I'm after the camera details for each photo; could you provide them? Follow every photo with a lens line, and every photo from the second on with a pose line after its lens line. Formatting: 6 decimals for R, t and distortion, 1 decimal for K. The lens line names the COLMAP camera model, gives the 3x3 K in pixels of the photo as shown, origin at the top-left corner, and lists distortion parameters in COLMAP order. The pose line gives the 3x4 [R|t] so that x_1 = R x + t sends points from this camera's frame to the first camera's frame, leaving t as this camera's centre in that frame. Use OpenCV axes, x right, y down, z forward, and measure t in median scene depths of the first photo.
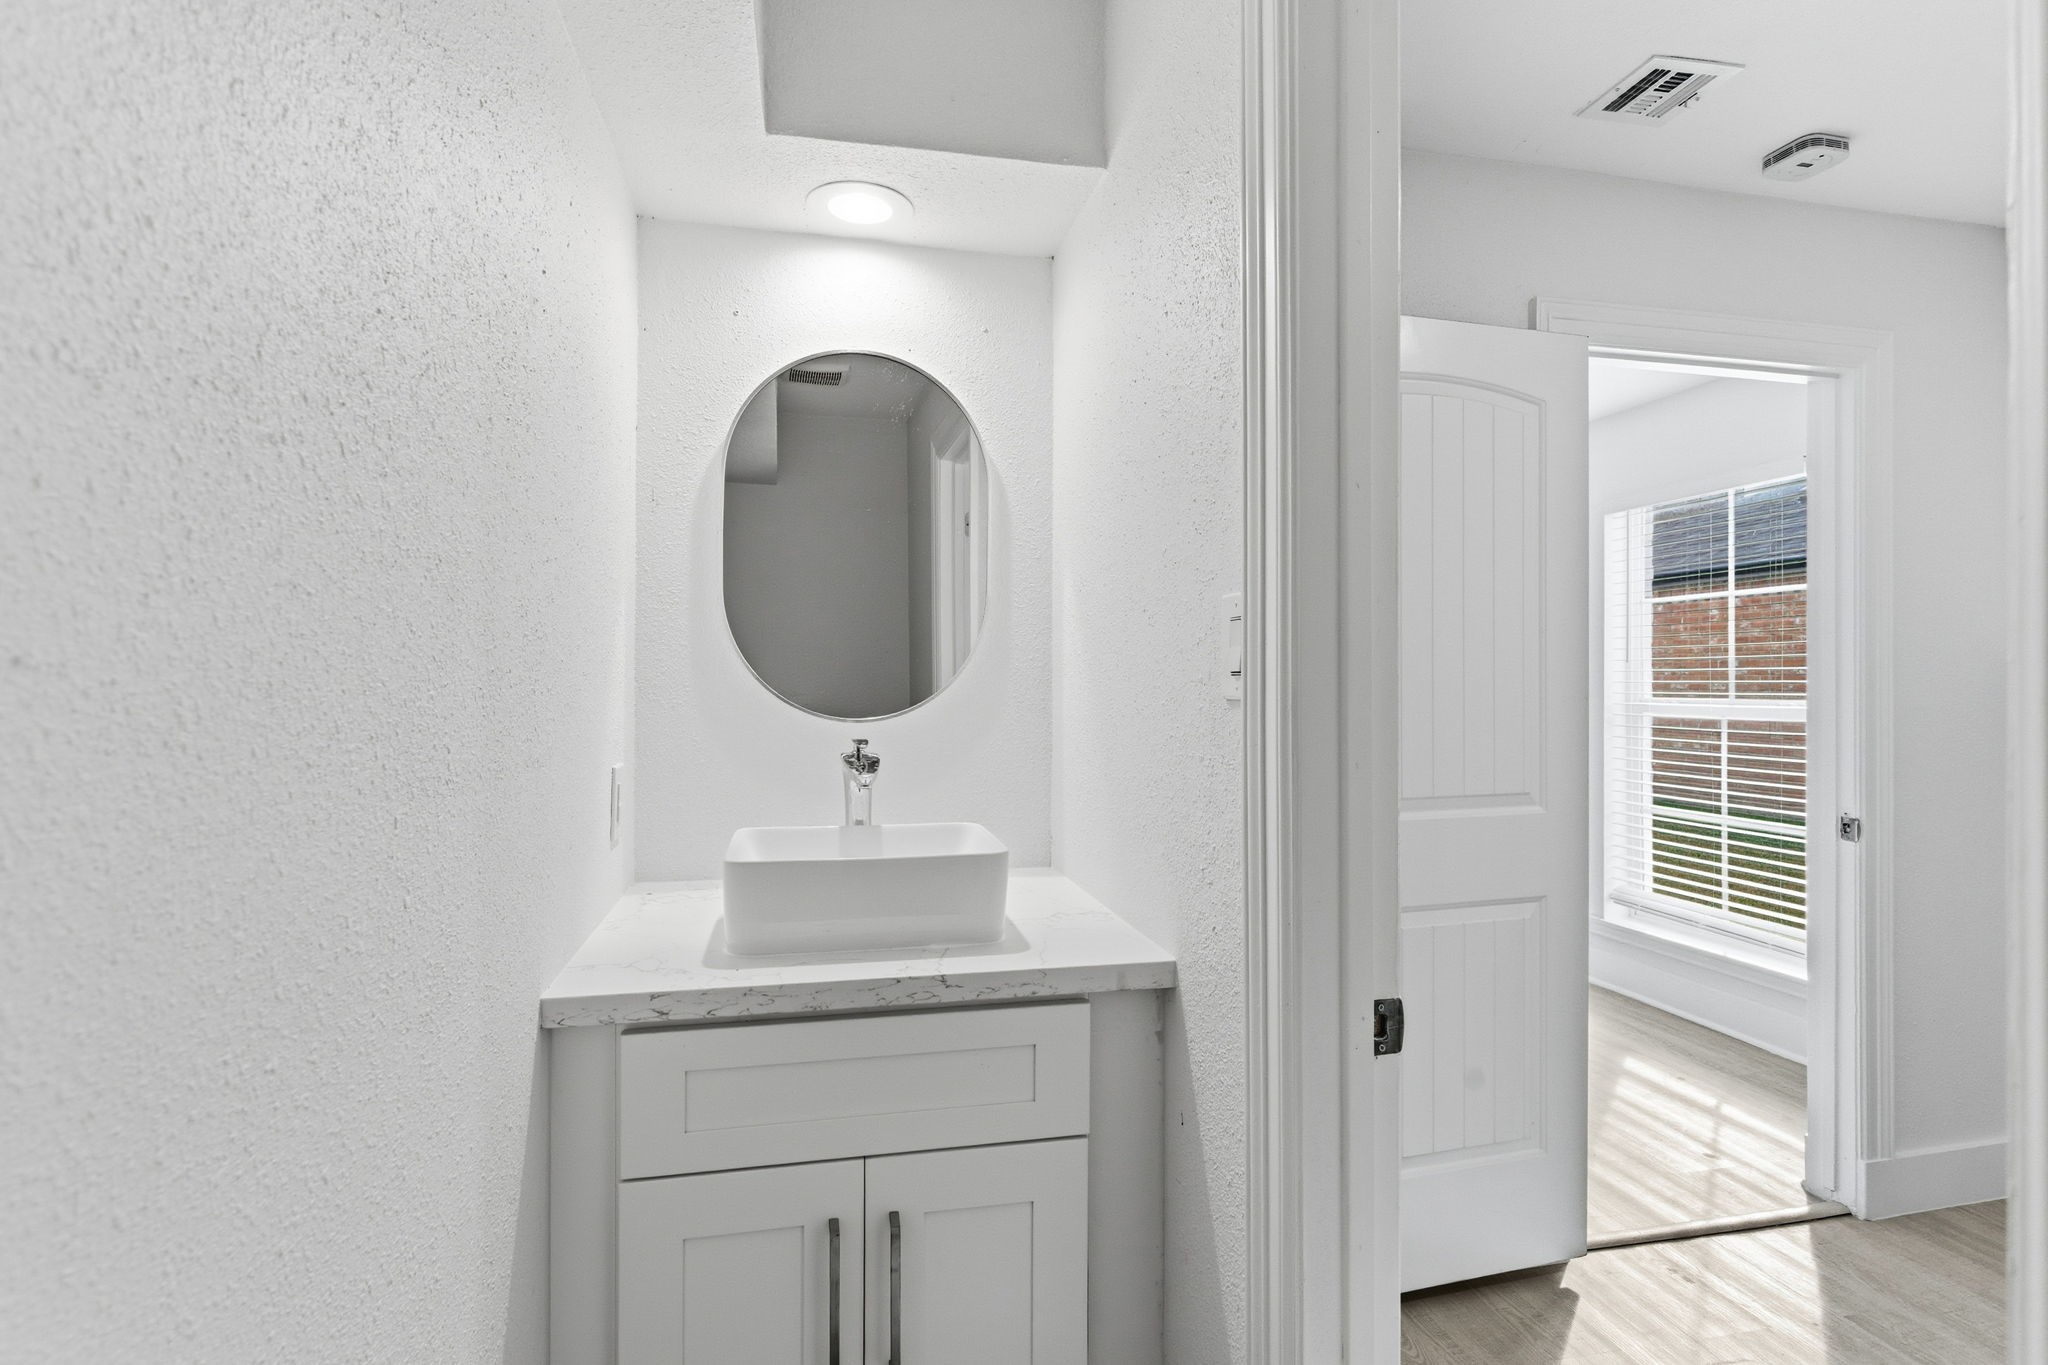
lens RADIAL K [[984.4, 0, 1024.0], [0, 984.4, 682.5], [0, 0, 1]] dist [-0.001855, -0.000052]
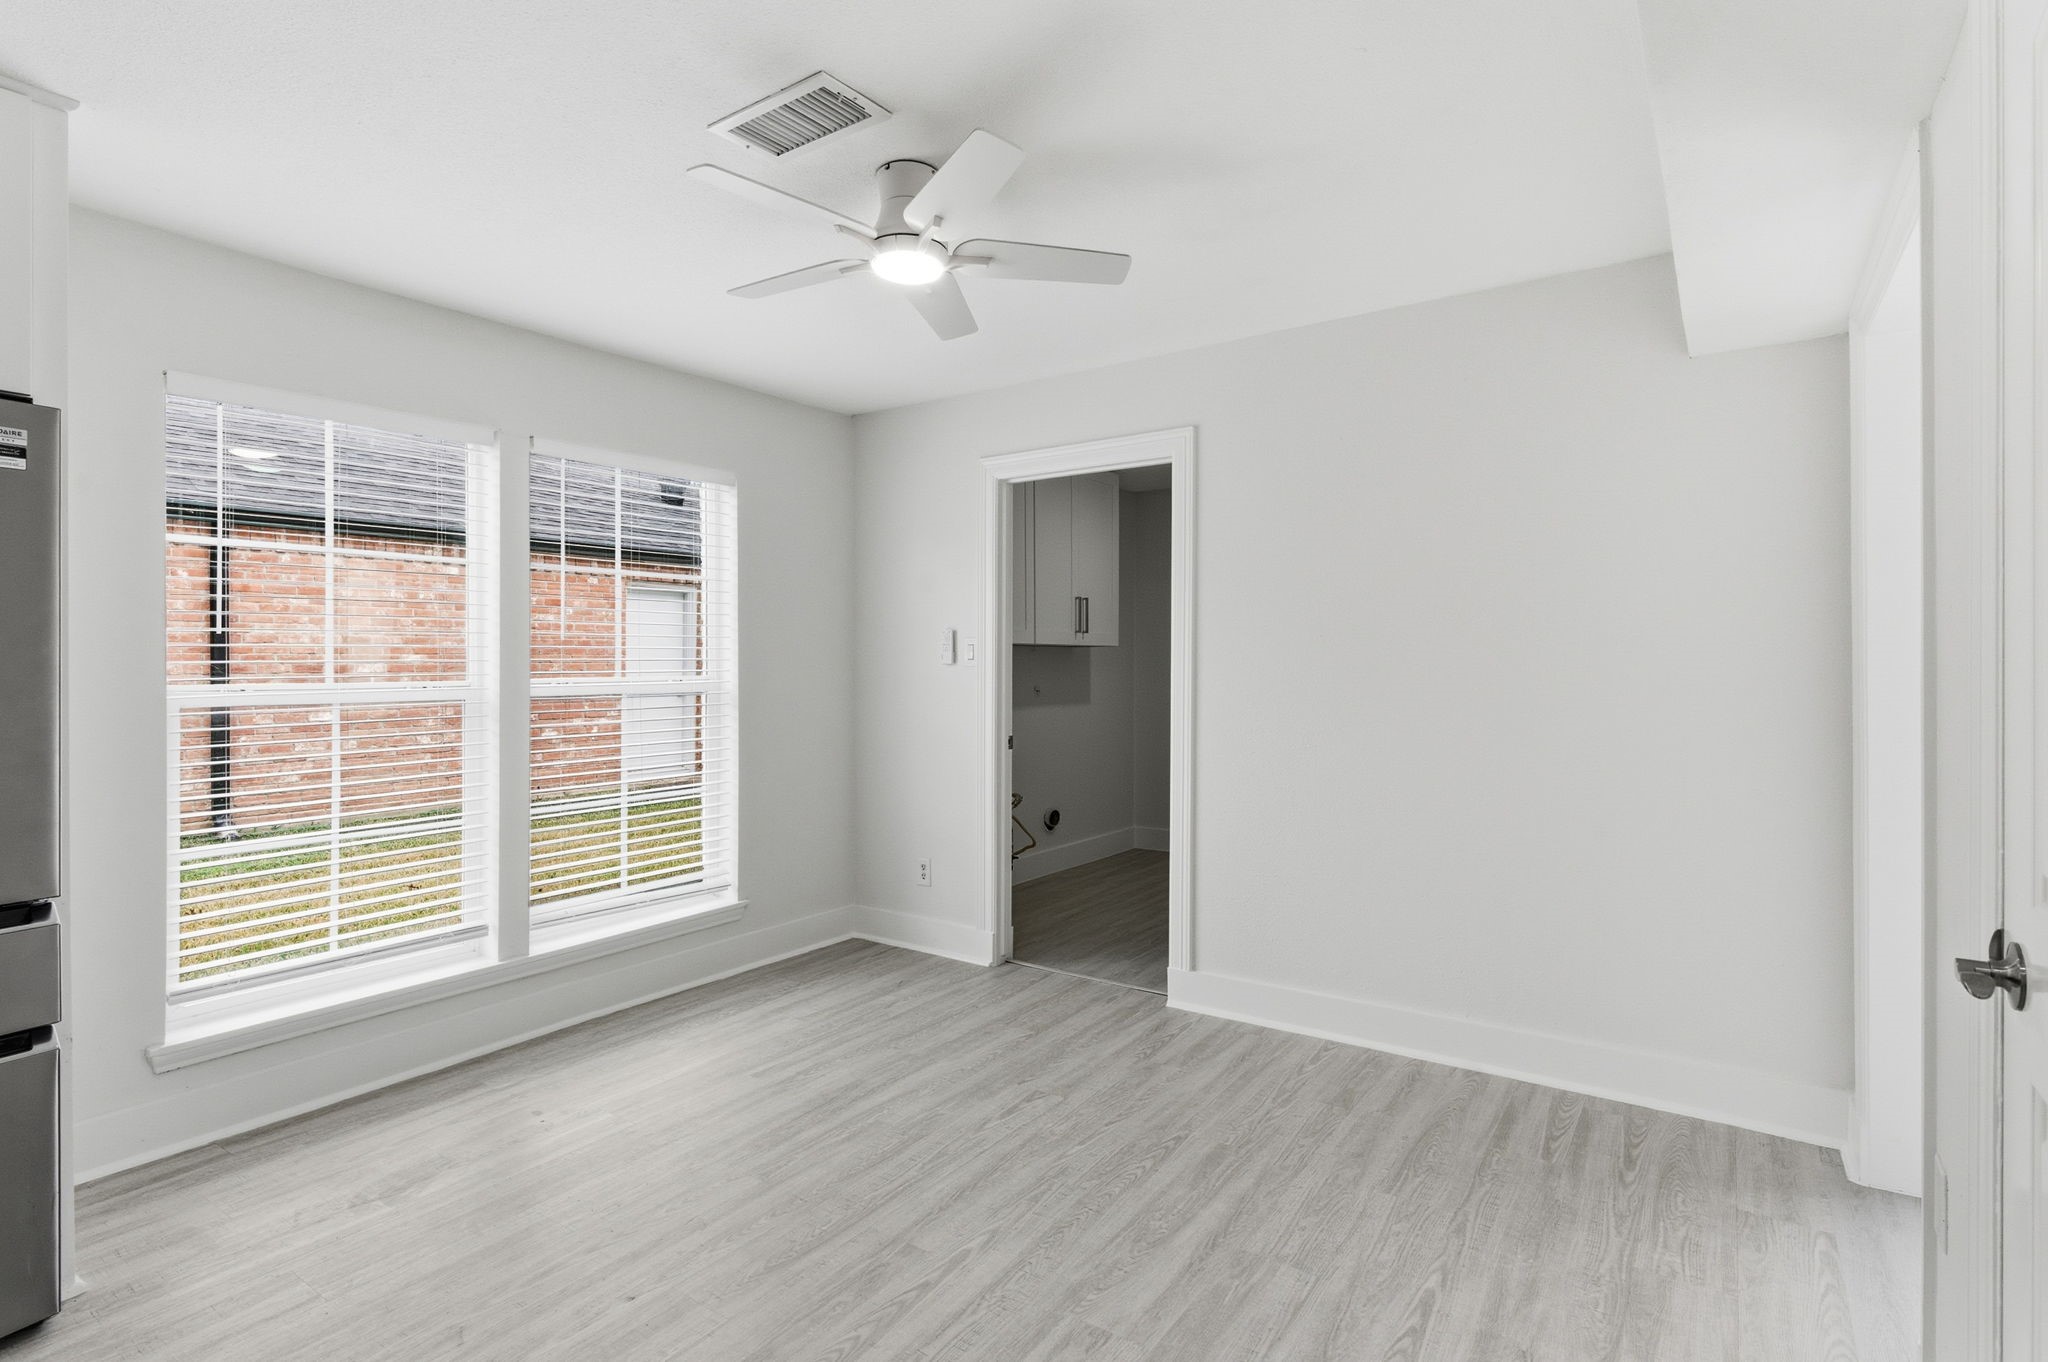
lens RADIAL K [[984.4, 0, 1024.0], [0, 984.4, 681.0], [0, 0, 1]] dist [-0.001855, -0.000052]
pose [[-0.677667, -0.015379, 0.735208, -0.253971], [0.000237, 0.999777, 0.021131, -0.001727], [-0.735369, 0.014494, -0.677512, 1.136118]]
